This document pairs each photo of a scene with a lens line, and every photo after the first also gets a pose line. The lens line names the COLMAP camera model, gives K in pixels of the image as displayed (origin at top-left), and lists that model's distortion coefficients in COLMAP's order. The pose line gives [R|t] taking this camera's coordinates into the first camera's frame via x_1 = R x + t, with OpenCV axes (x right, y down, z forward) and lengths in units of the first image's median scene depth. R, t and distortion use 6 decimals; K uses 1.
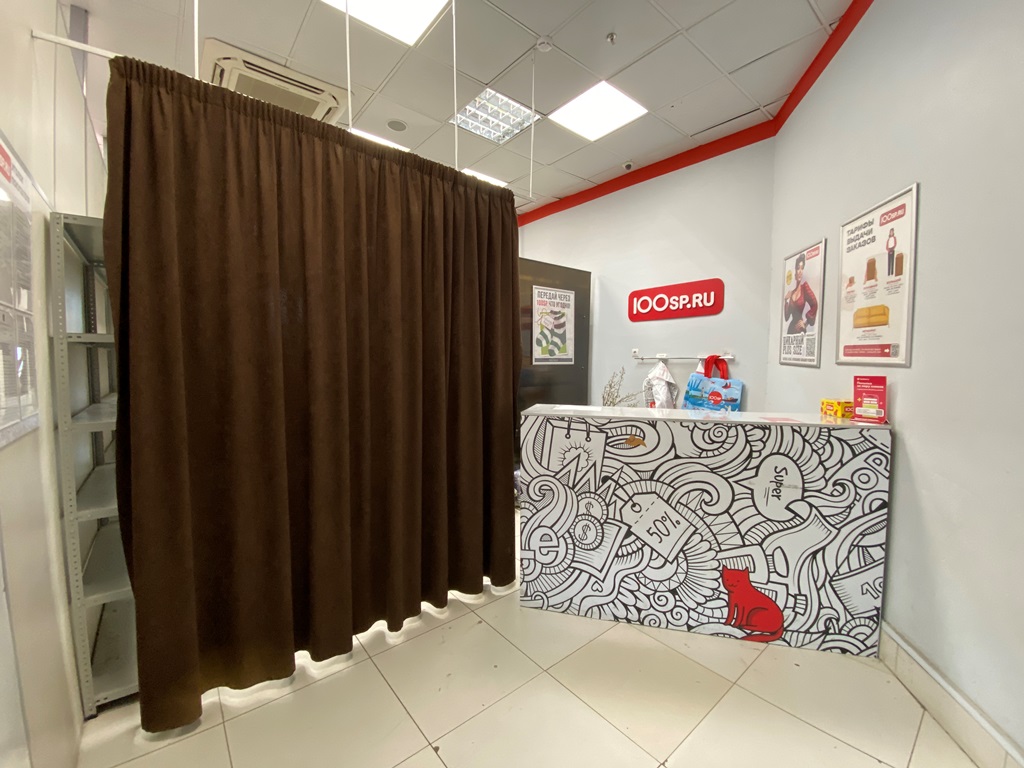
lens RADIAL K [[414.7, 0, 512.0], [0, 414.7, 384.0], [0, 0, 1]] dist [0.021062, -0.018927]
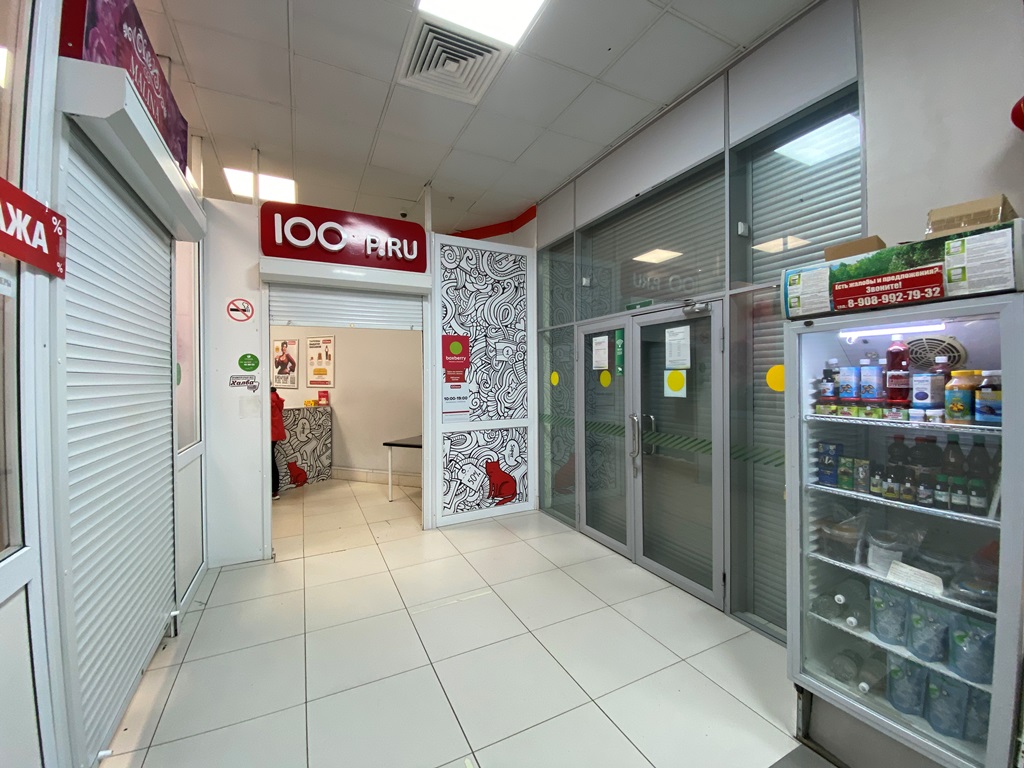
lens RADIAL K [[414.7, 0, 512.0], [0, 414.7, 384.0], [0, 0, 1]] dist [0.021062, -0.018927]
pose [[0.224282, -0.002221, 0.974522, -1.839904], [0.060307, 0.998112, -0.011605, 0.049802], [-0.972656, 0.061373, 0.223993, -1.069784]]
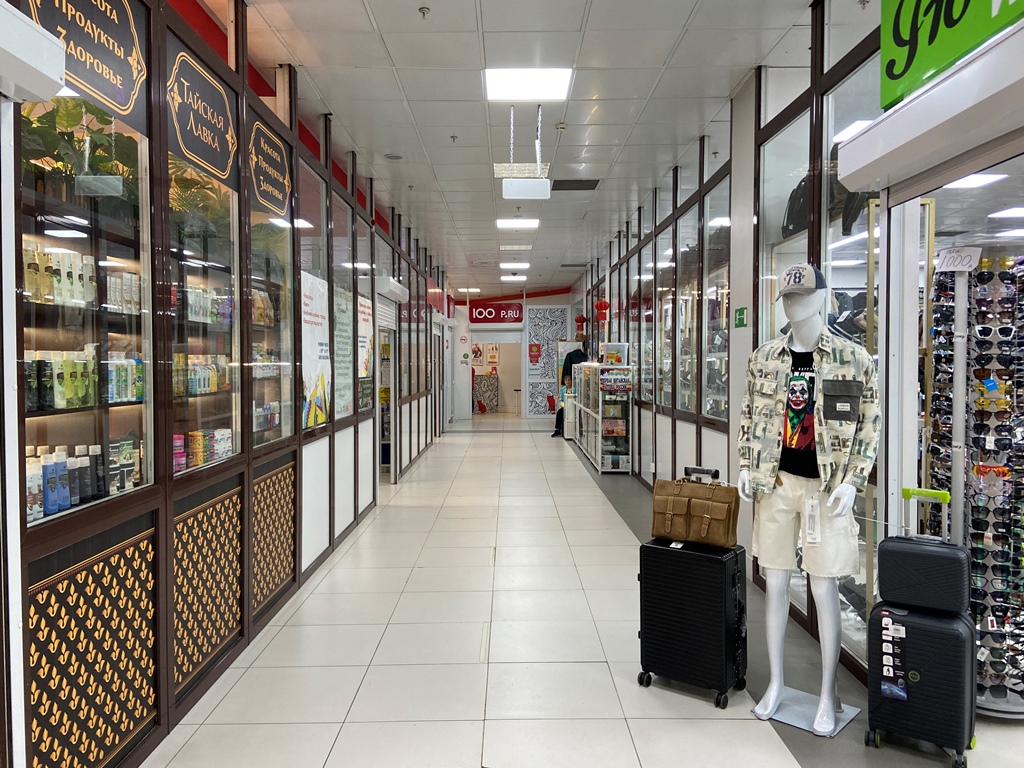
lens RADIAL K [[782.7, 0, 512.0], [0, 782.7, 384.0], [0, 0, 1]] dist [-0.001405, -0.000730]
pose [[0.636408, -0.017143, 0.771162, -7.623209], [0.040978, 0.999093, -0.011607, 0.366657], [-0.770264, 0.038987, 0.636533, -6.330076]]
